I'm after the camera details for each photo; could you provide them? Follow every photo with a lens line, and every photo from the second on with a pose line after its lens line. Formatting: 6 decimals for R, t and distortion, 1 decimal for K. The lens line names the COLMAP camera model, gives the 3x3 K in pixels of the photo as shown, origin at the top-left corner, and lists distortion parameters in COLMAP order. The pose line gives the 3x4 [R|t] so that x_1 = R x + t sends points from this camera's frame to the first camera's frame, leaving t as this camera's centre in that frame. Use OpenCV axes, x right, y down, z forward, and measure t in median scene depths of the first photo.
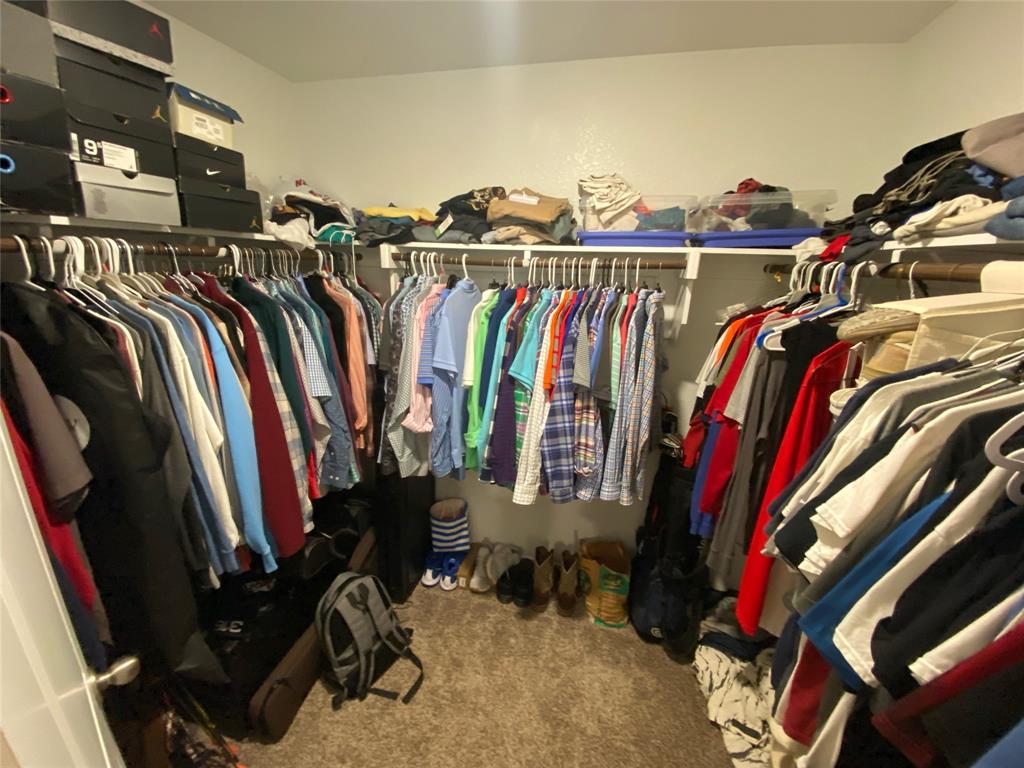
lens RADIAL K [[410.2, 0, 514.5], [0, 410.2, 382.0], [0, 0, 1]] dist [0.011711, -0.000205]
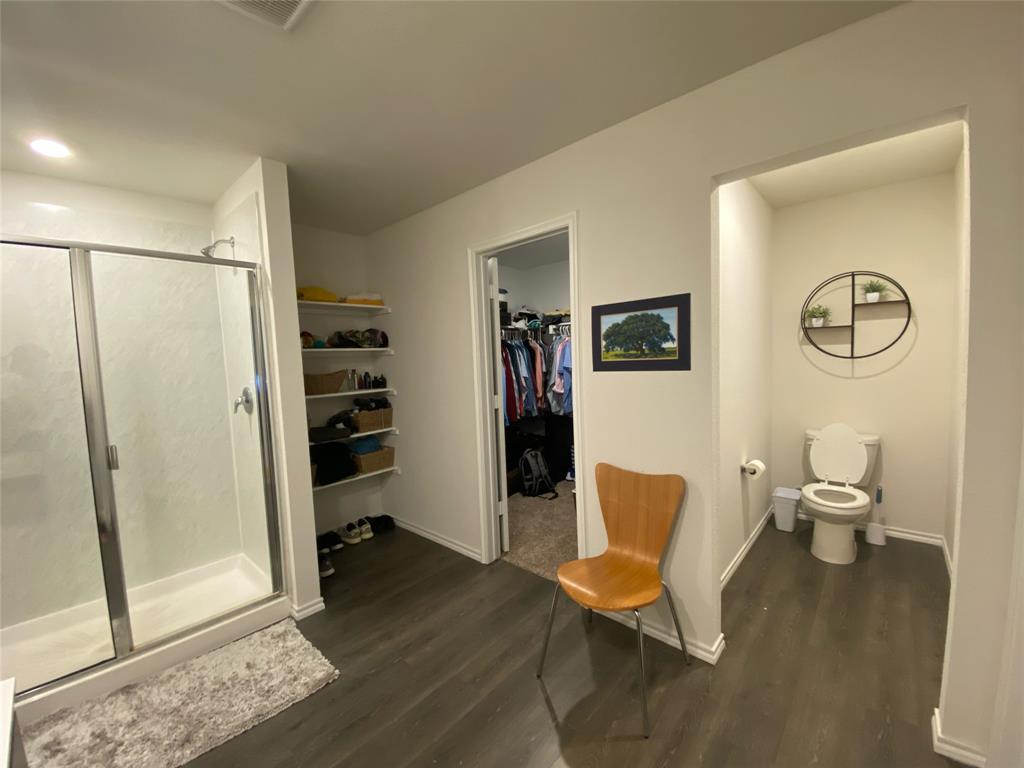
lens RADIAL K [[417.1, 0, 509.7], [0, 417.1, 383.4], [0, 0, 1]] dist [-0.002725, -0.000815]
pose [[0.873439, -0.039338, -0.485341, 0.762330], [-0.063898, 0.978852, -0.194332, 0.584311], [0.482722, 0.200750, 0.852455, -1.371291]]
